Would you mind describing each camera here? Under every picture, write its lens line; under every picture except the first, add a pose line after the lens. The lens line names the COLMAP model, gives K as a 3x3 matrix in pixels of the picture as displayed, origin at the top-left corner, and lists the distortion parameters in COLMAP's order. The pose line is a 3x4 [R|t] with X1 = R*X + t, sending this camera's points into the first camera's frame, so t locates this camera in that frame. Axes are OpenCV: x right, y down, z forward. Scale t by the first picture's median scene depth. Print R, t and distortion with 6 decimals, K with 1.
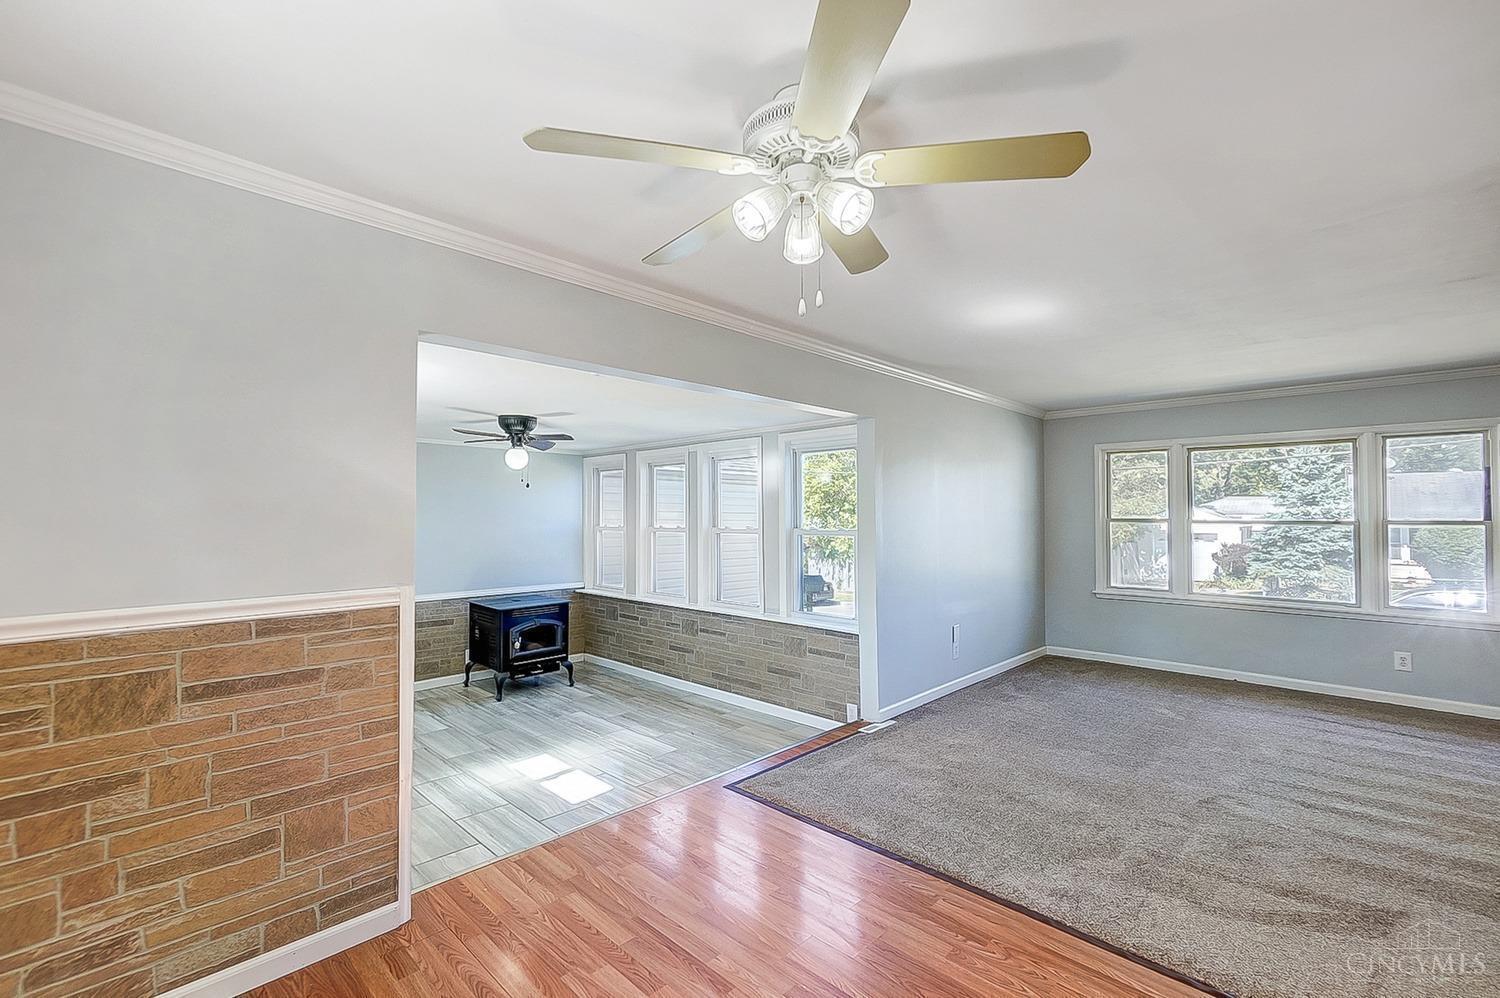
lens RADIAL K [[638.6, 0, 736.8], [0, 638.6, 498.0], [0, 0, 1]] dist [0.001334, 0.000653]
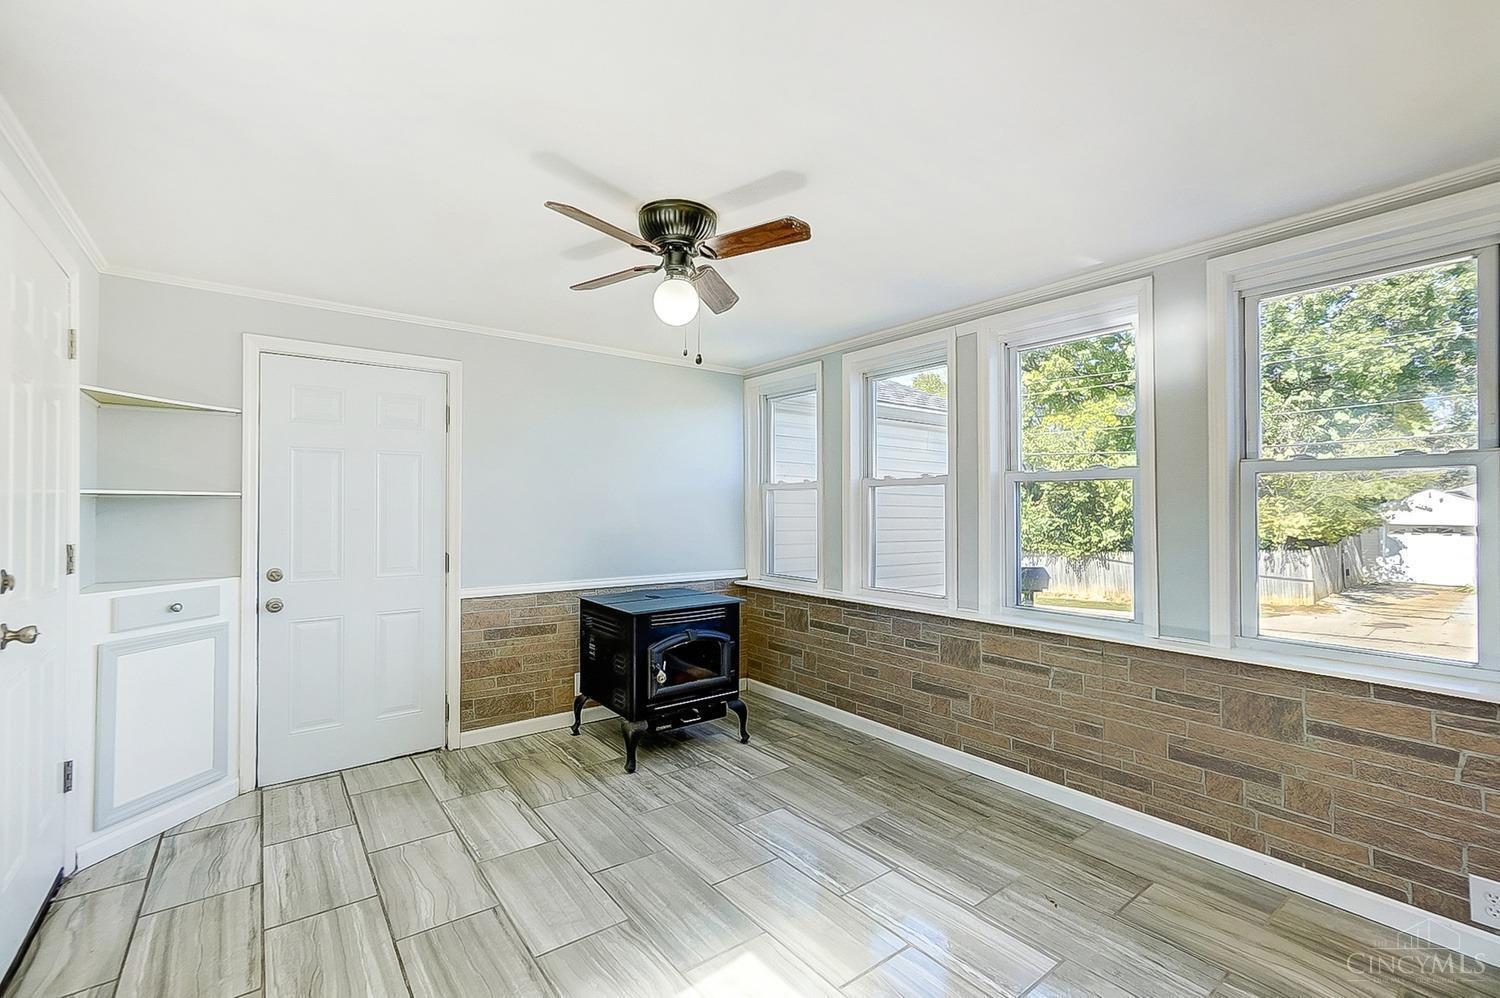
lens RADIAL K [[653.6, 0, 749.7], [0, 653.6, 501.6], [0, 0, 1]] dist [0.001580, 0.000731]
pose [[0.990640, 0.003238, -0.136463, -0.178638], [-0.000804, 0.999840, 0.017888, 0.061853], [0.136499, -0.017611, 0.990484, 0.418427]]
